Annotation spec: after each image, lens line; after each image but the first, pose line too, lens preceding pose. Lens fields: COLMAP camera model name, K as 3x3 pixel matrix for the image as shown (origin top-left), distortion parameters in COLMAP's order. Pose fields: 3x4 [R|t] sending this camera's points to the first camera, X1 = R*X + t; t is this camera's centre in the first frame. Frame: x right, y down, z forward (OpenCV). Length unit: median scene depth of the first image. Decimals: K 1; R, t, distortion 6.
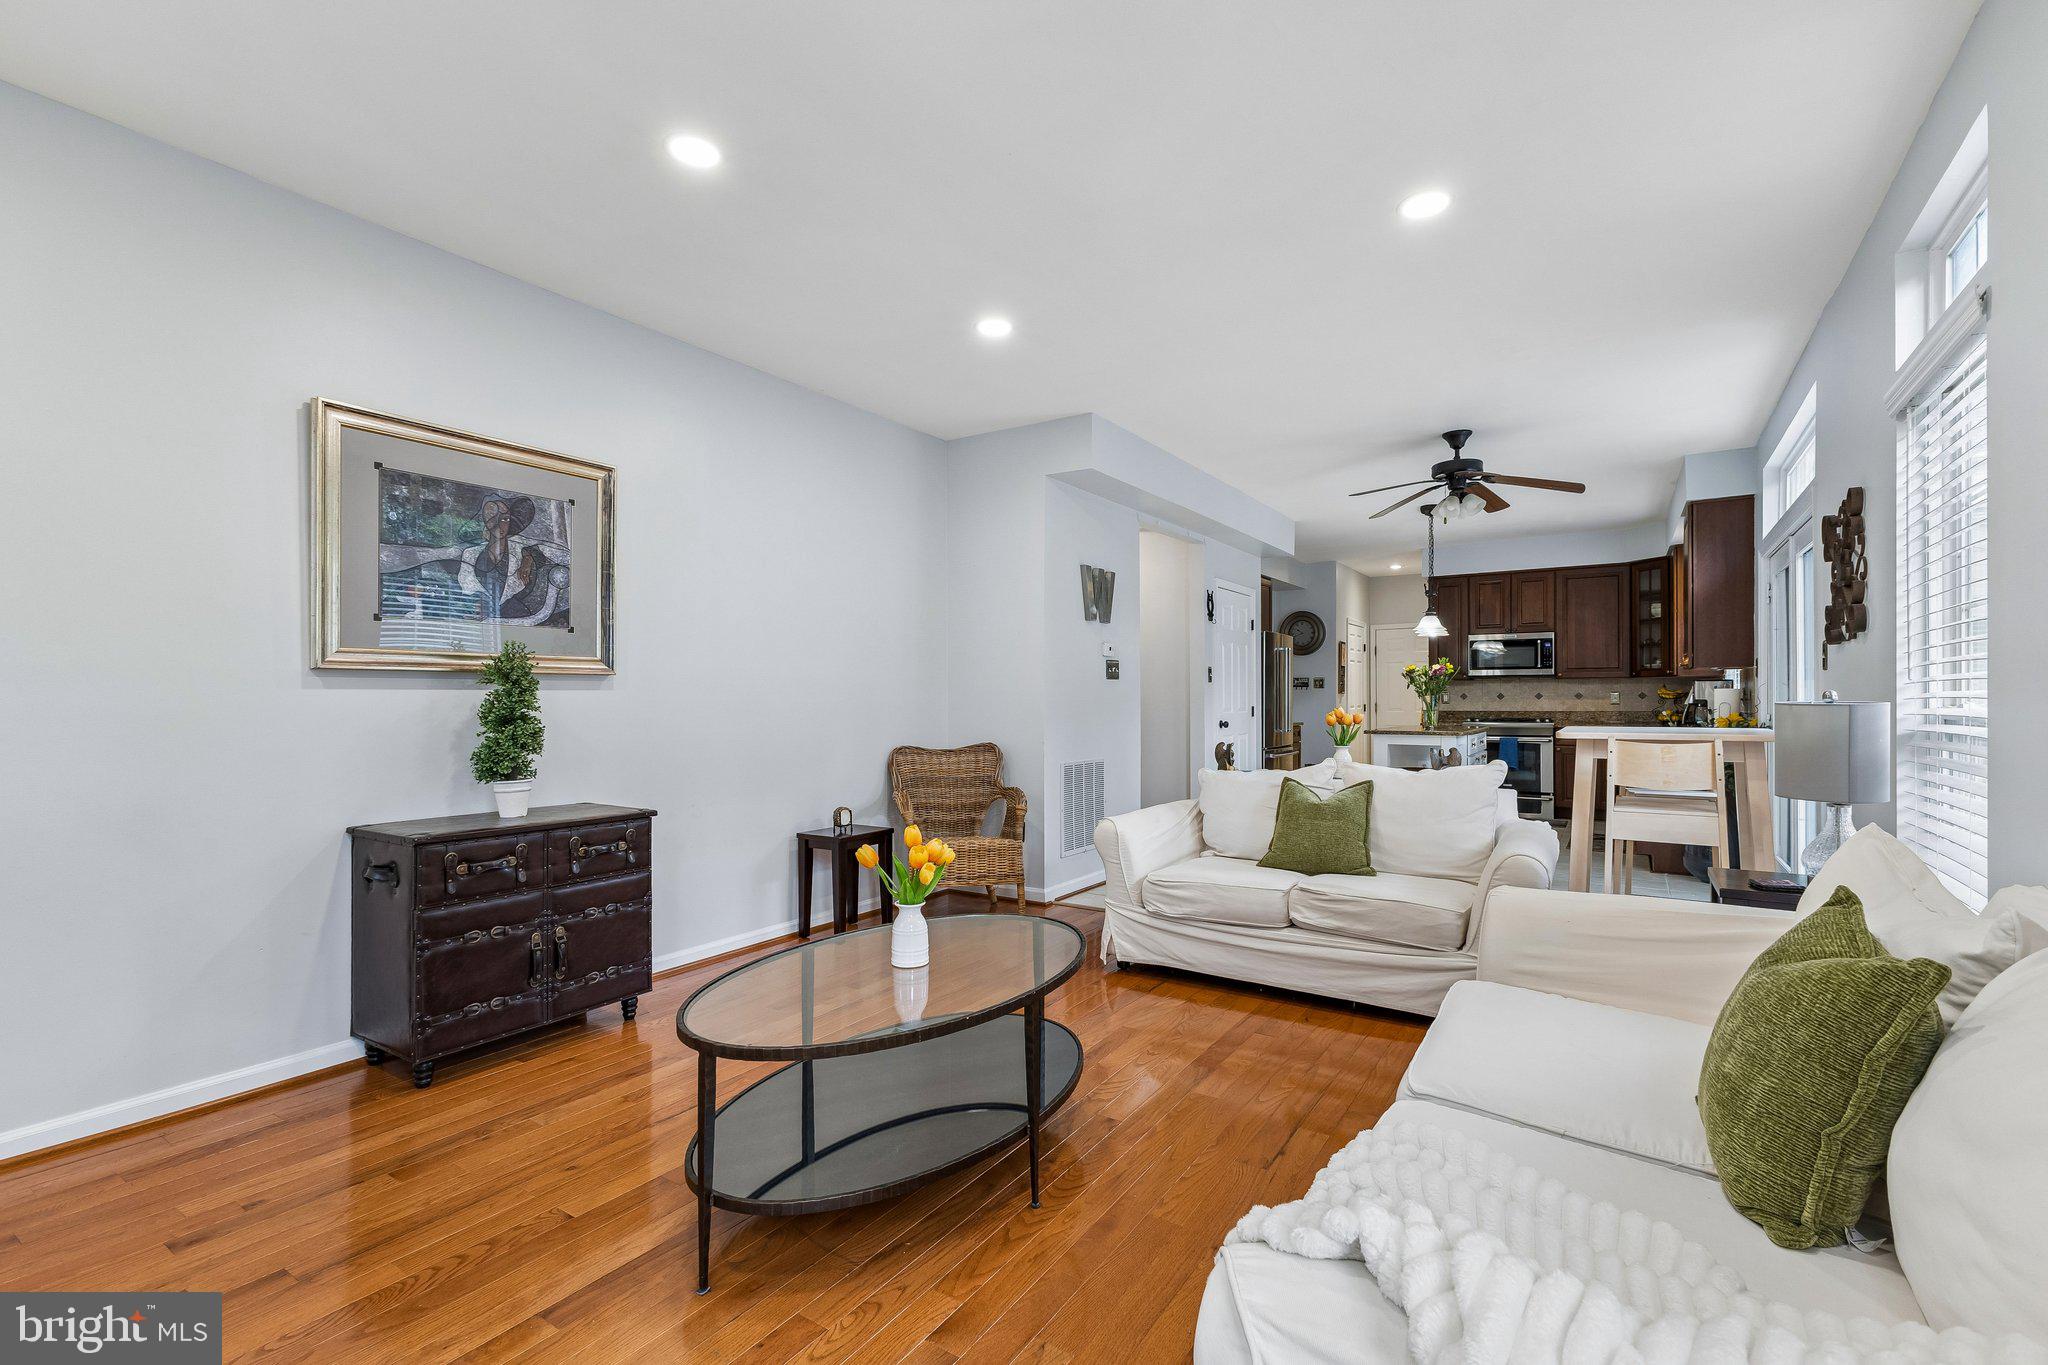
lens RADIAL K [[890.4, 0, 1033.5], [0, 890.4, 694.1], [0, 0, 1]] dist [0.008449, -0.001378]
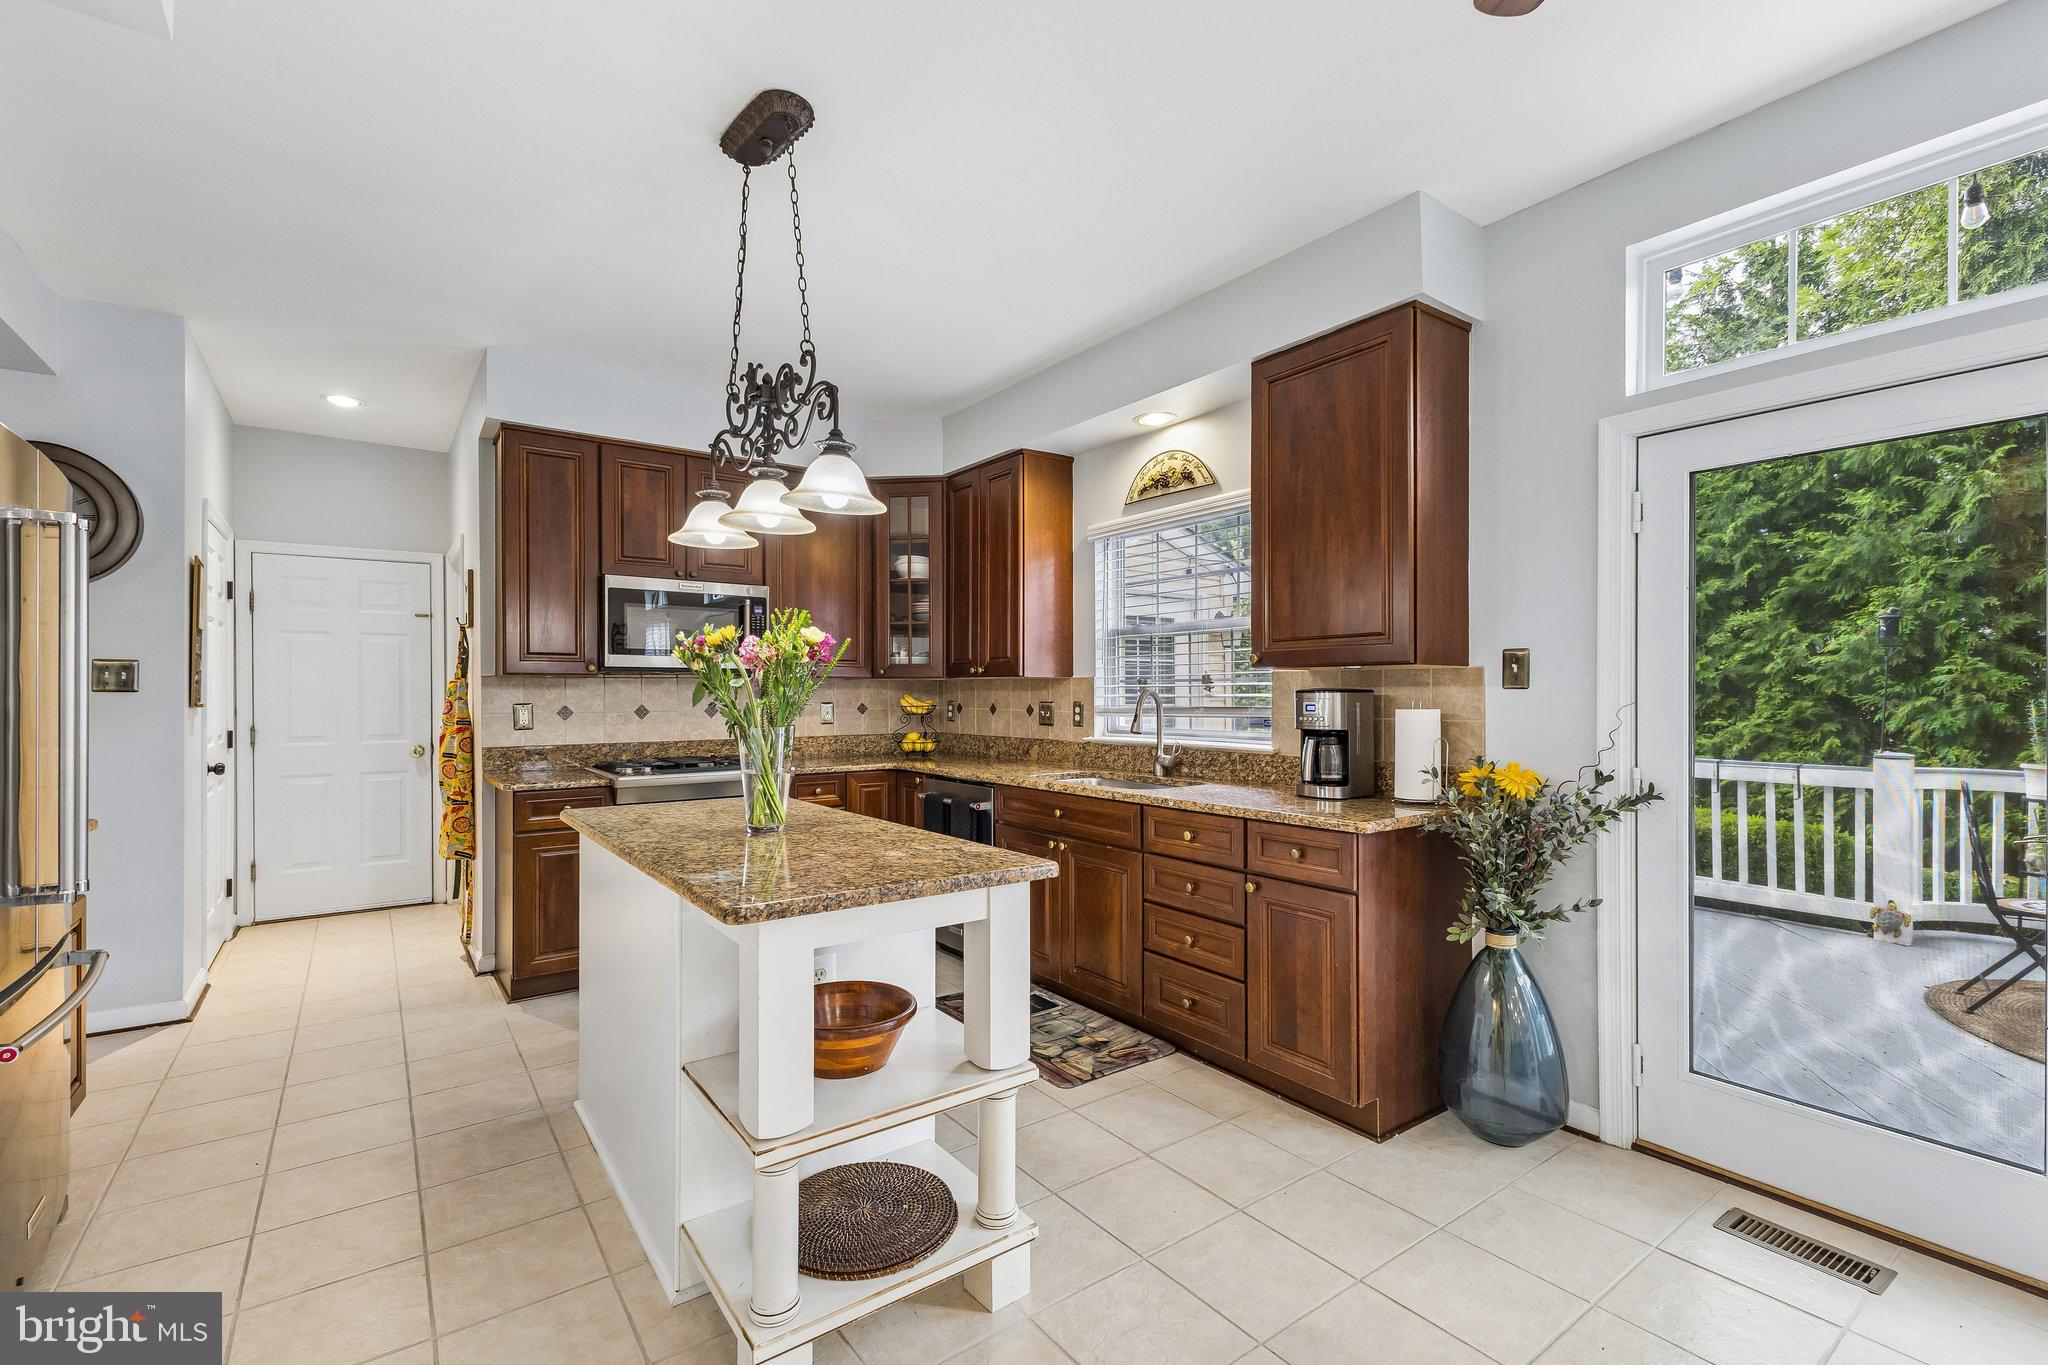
lens RADIAL K [[890.4, 0, 1021.2], [0, 890.4, 691.6], [0, 0, 1]] dist [0.008449, -0.001378]
pose [[0.356896, 0.001146, 0.934143, 0.158806], [-0.004444, 0.999990, 0.000471, -0.010063], [-0.934133, -0.004320, 0.356898, 0.682291]]
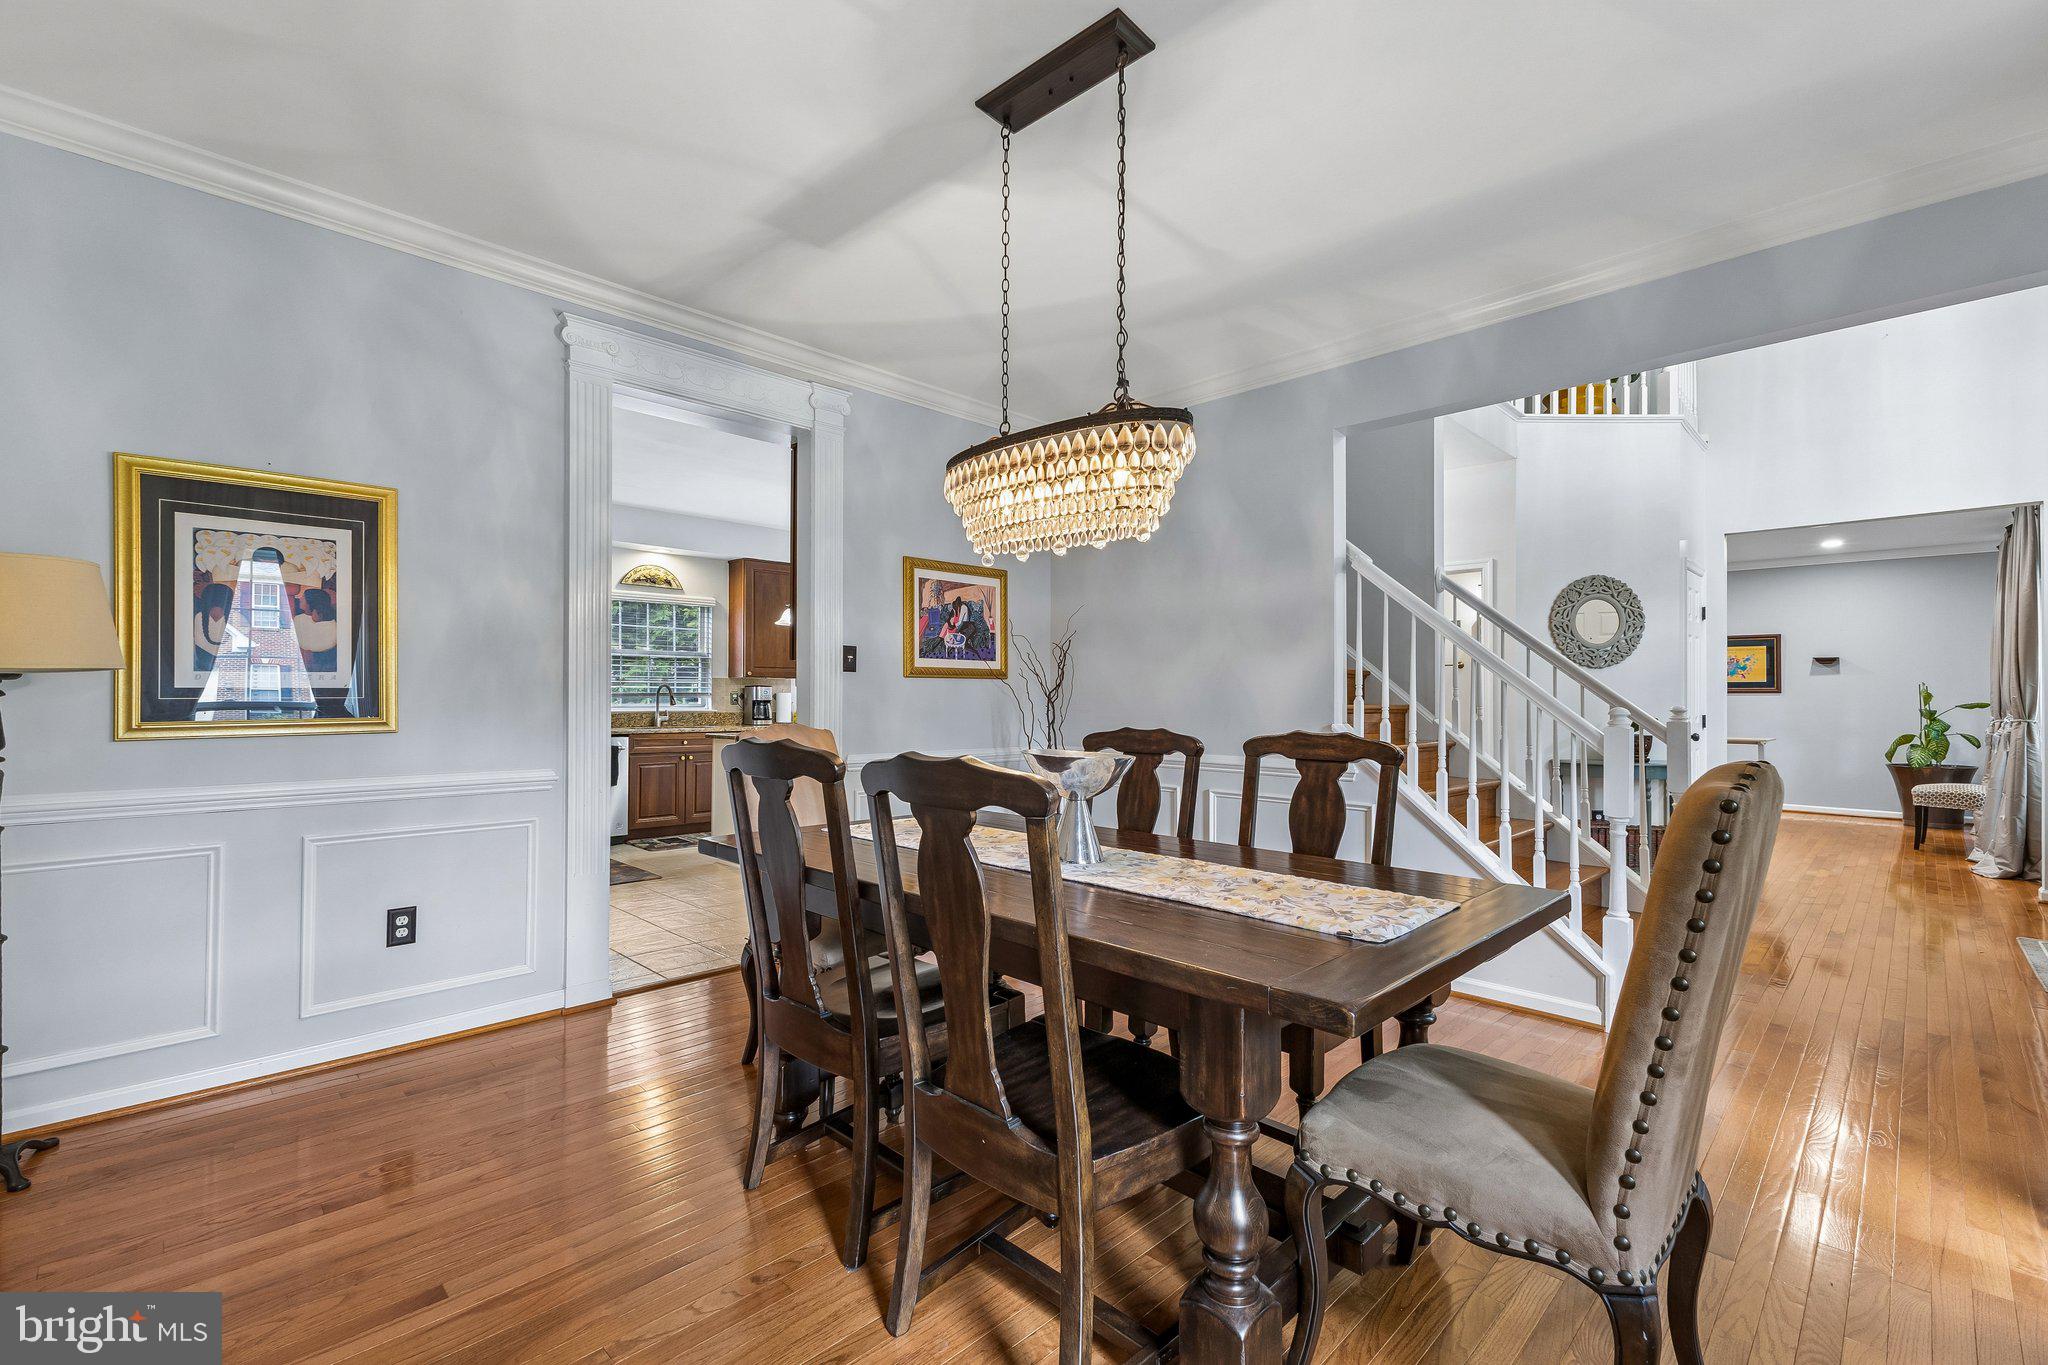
lens RADIAL K [[890.4, 0, 989.8], [0, 890.4, 693.1], [0, 0, 1]] dist [0.008449, -0.001378]
pose [[-0.973078, -0.006223, 0.230392, 0.067291], [-0.007476, 0.999962, -0.004565, -0.000695], [-0.230355, -0.006165, -0.973087, 1.560967]]
